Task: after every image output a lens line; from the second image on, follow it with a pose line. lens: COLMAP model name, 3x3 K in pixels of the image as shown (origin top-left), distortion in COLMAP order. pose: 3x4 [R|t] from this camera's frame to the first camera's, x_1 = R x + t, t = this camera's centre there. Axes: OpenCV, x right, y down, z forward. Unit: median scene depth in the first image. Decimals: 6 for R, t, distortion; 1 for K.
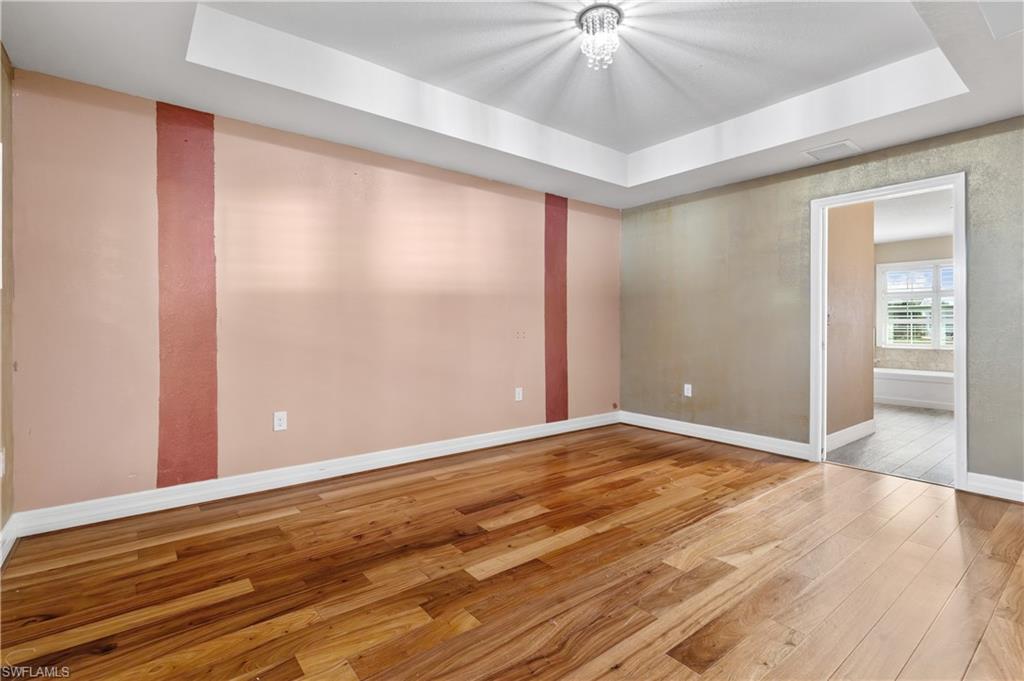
lens RADIAL K [[471.9, 0, 520.4], [0, 471.9, 334.5], [0, 0, 1]] dist [0.009695, -0.000882]
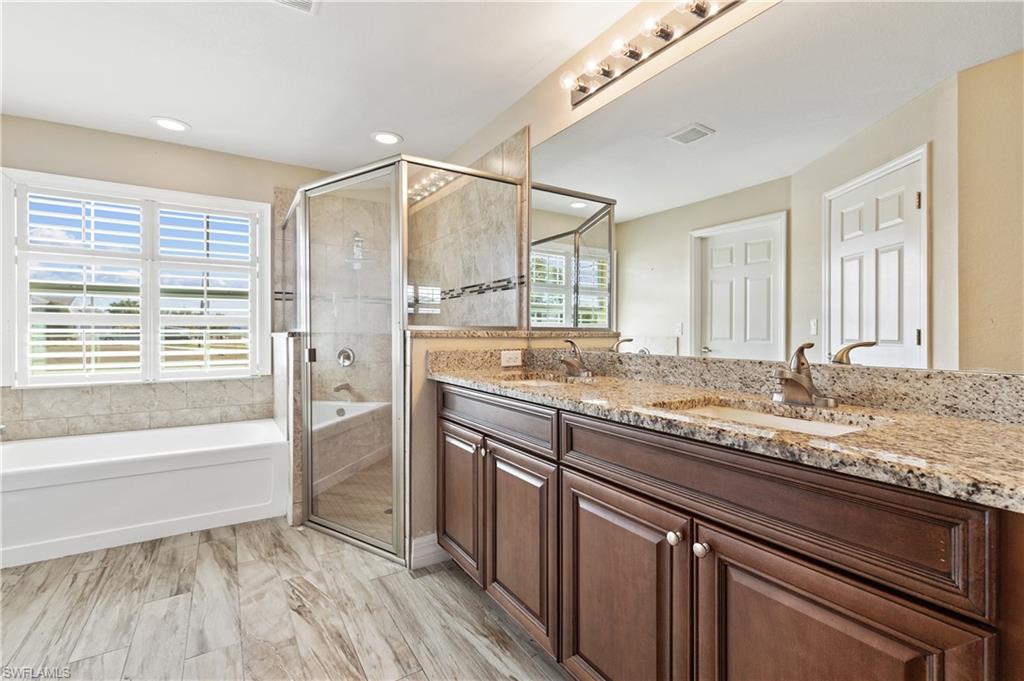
lens RADIAL K [[471.9, 0, 516.6], [0, 471.9, 336.5], [0, 0, 1]] dist [0.009695, -0.000882]
pose [[0.098764, -0.004328, 0.995102, 0.609183], [0.008002, 0.999962, 0.003555, -0.016275], [-0.995079, 0.007611, 0.098795, 0.807936]]
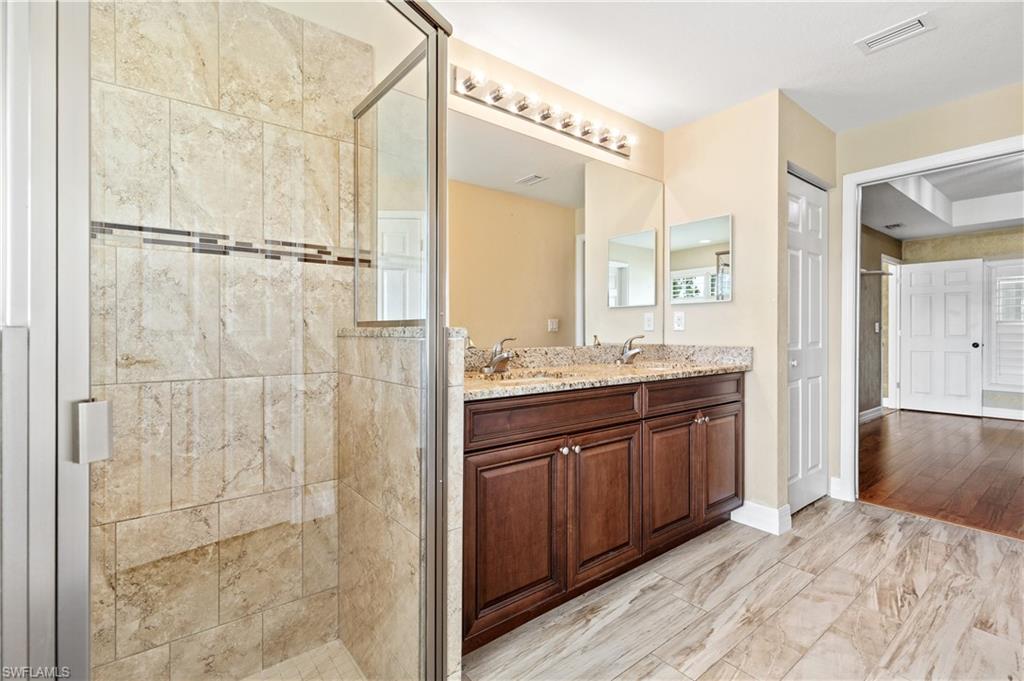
lens RADIAL K [[471.9, 0, 518.7], [0, 471.9, 334.3], [0, 0, 1]] dist [0.009695, -0.000882]
pose [[-0.999670, 0.000967, -0.025664, 0.993667], [0.000545, 0.999864, 0.016467, -0.021566], [0.025676, 0.016448, -0.999535, 1.204479]]
